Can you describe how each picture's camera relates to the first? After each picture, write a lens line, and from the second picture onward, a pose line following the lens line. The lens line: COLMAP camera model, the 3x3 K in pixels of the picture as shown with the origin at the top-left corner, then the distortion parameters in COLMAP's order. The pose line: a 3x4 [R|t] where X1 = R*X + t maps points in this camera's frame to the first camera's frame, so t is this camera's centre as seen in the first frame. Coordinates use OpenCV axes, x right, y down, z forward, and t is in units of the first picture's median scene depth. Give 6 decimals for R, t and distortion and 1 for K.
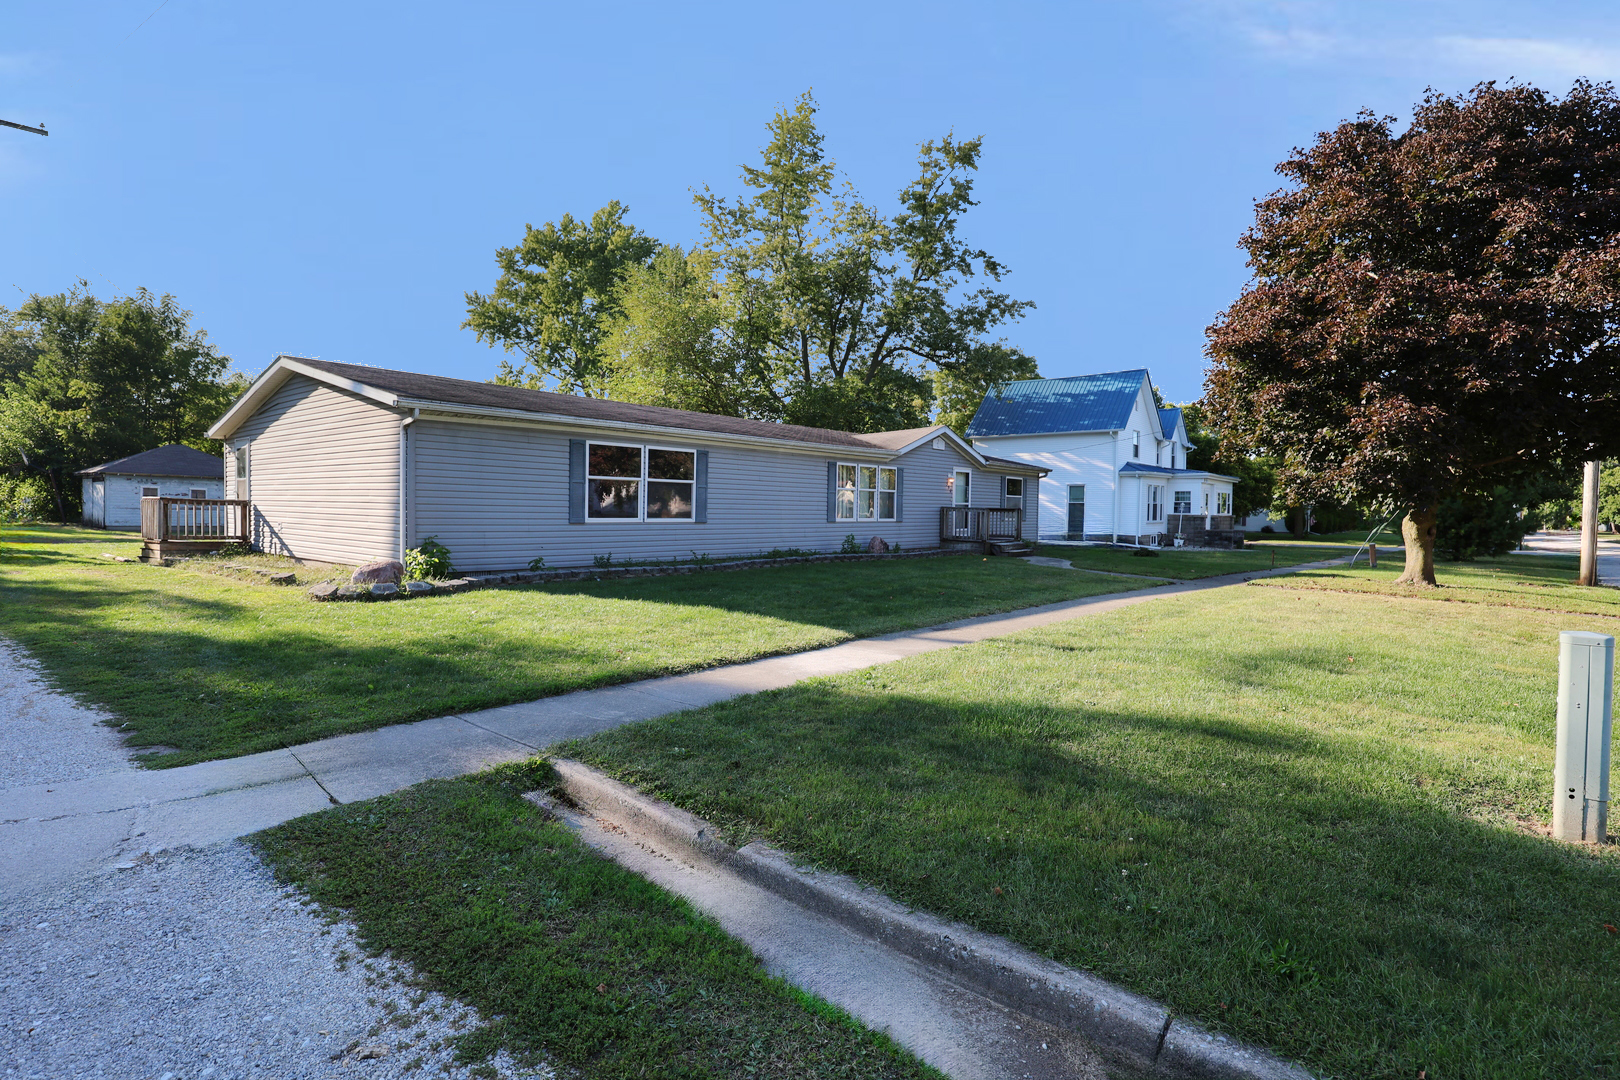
lens RADIAL K [[866.0, 0, 809.8], [0, 866.0, 537.0], [0, 0, 1]] dist [-0.002820, 0.000025]
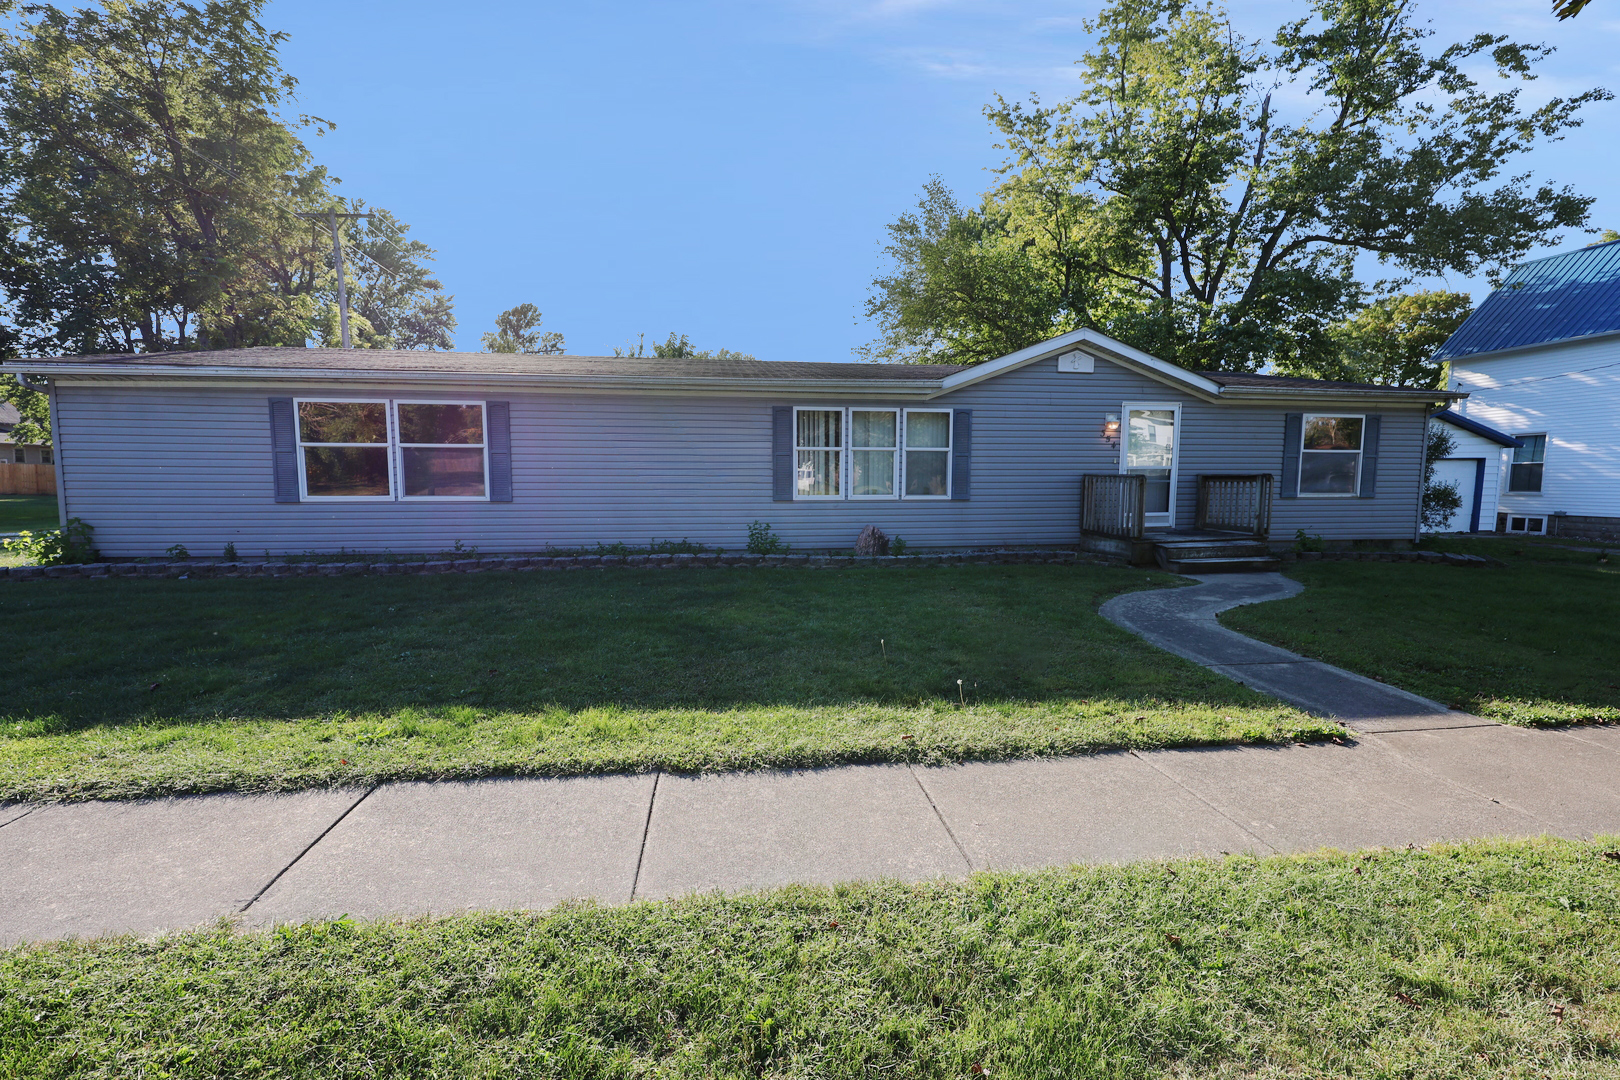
lens RADIAL K [[660.0, 0, 808.9], [0, 660.0, 541.3], [0, 0, 1]] dist [0.000857, -0.000543]
pose [[0.723413, 0.061265, -0.687692, 0.270715], [-0.014547, 0.997187, 0.073535, -0.016856], [0.690263, -0.043193, 0.722269, 0.469575]]
